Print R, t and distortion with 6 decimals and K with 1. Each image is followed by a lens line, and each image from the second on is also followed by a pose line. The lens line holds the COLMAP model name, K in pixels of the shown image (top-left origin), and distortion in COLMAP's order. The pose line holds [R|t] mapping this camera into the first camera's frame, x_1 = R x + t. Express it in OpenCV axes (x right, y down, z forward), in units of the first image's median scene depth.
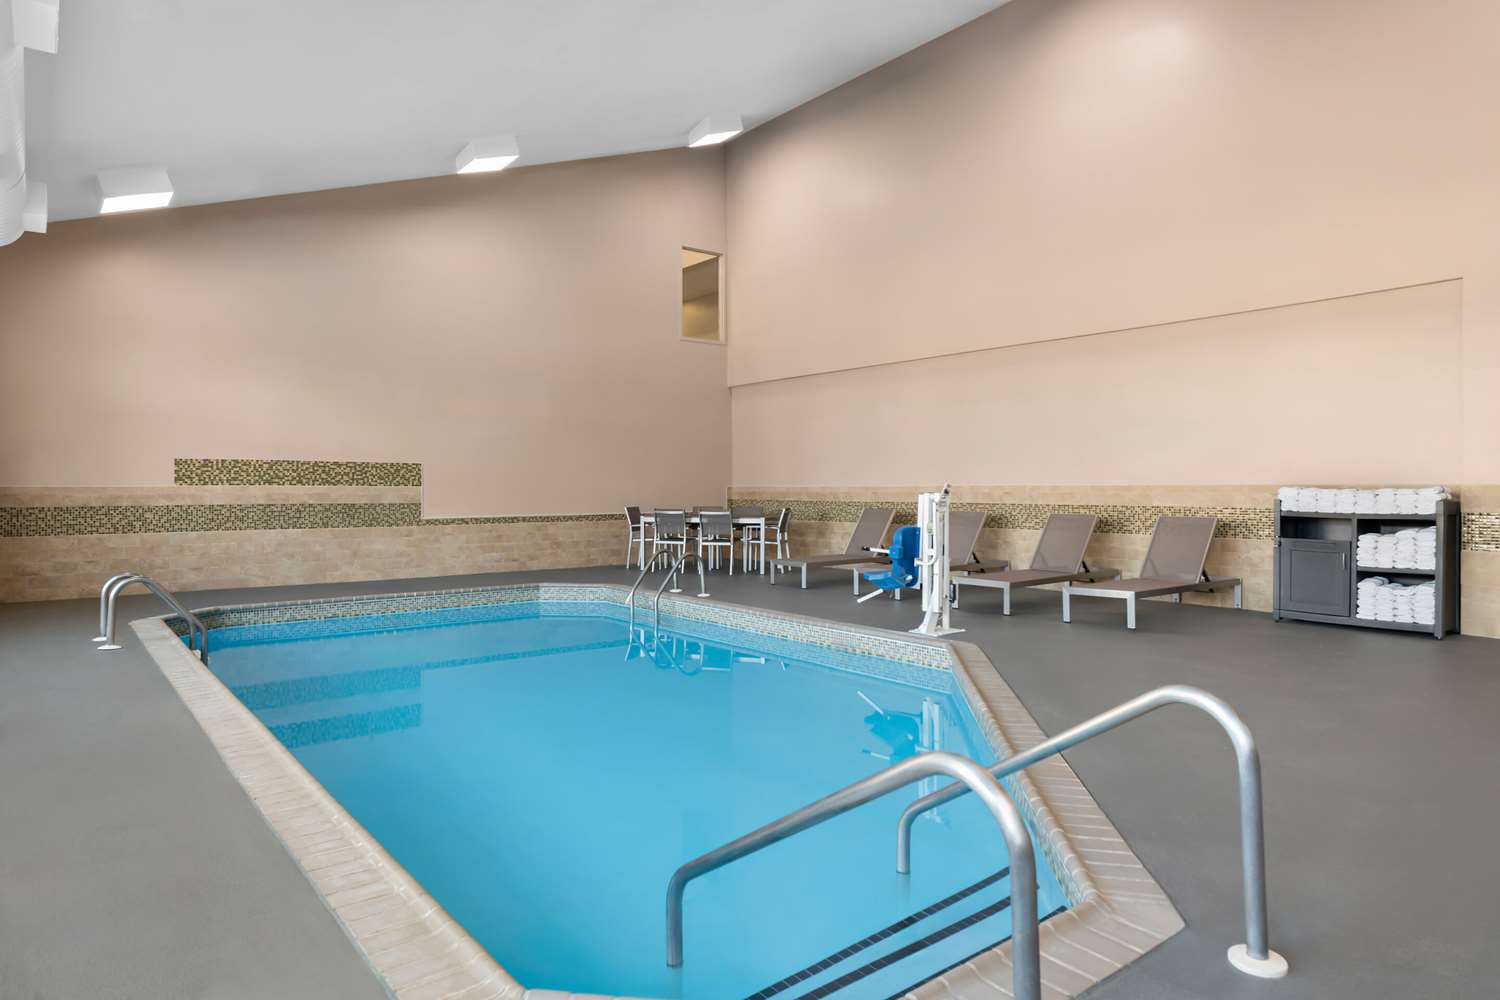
lens RADIAL K [[902.7, 0, 752.6], [0, 902.7, 497.3], [0, 0, 1]] dist [0.024085, 0.002021]
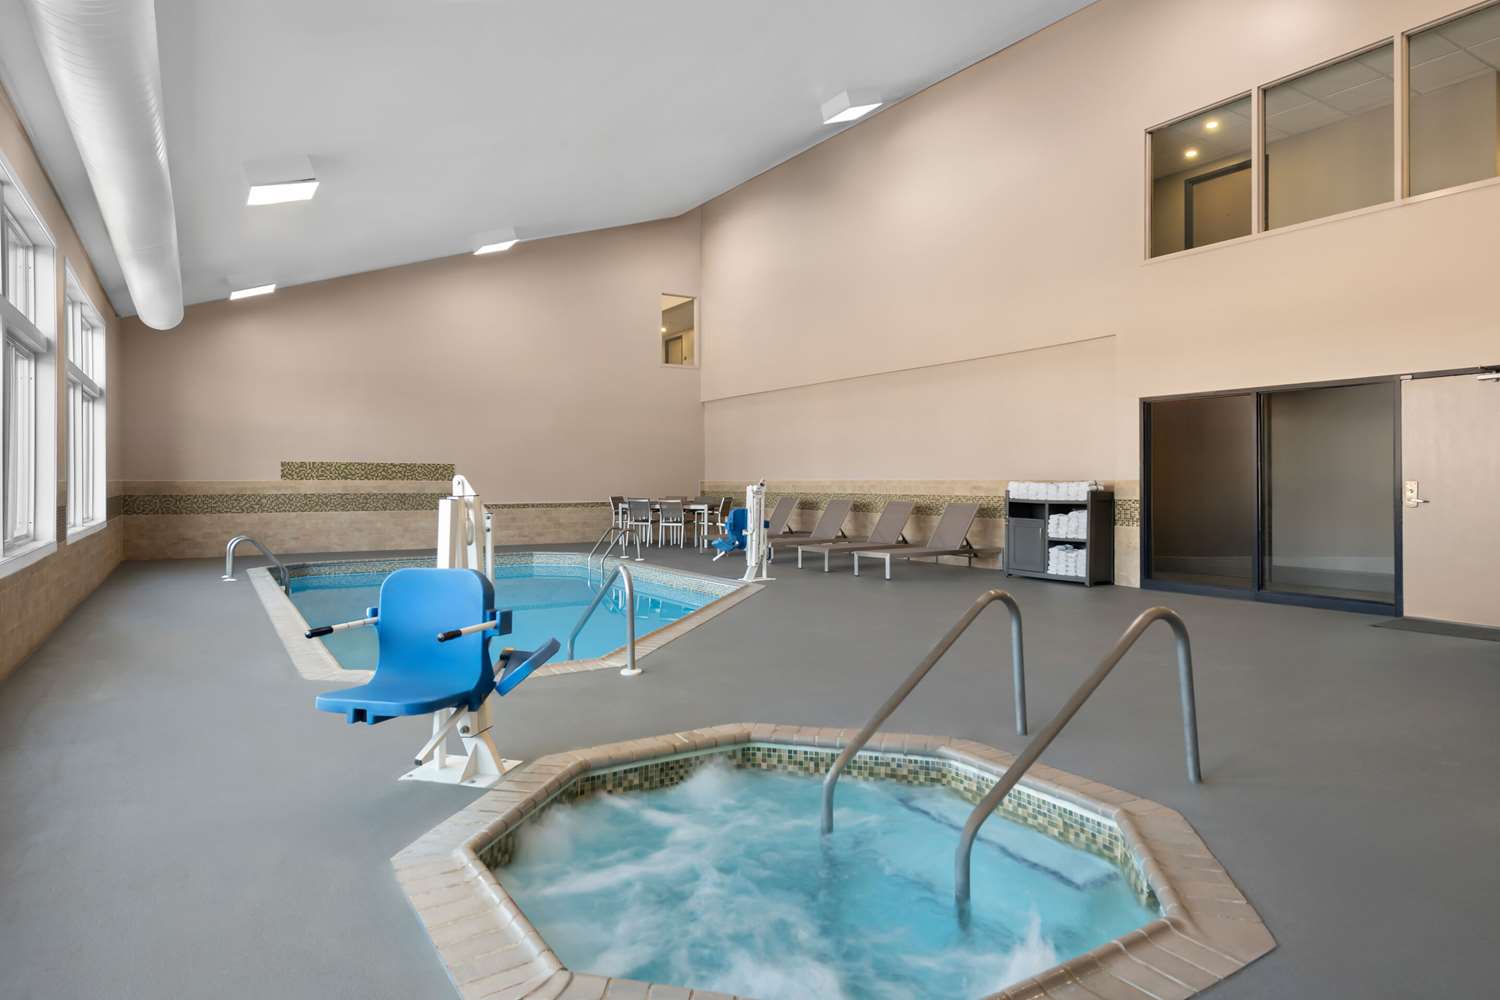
lens RADIAL K [[872.3, 0, 749.6], [0, 872.3, 492.4], [0, 0, 1]] dist [0.035621, -0.000652]
pose [[0.993676, 0.001366, -0.112274, 0.257706], [-0.001193, 0.999998, 0.001603, 0.003266], [0.112276, -0.001459, 0.993676, -0.299384]]
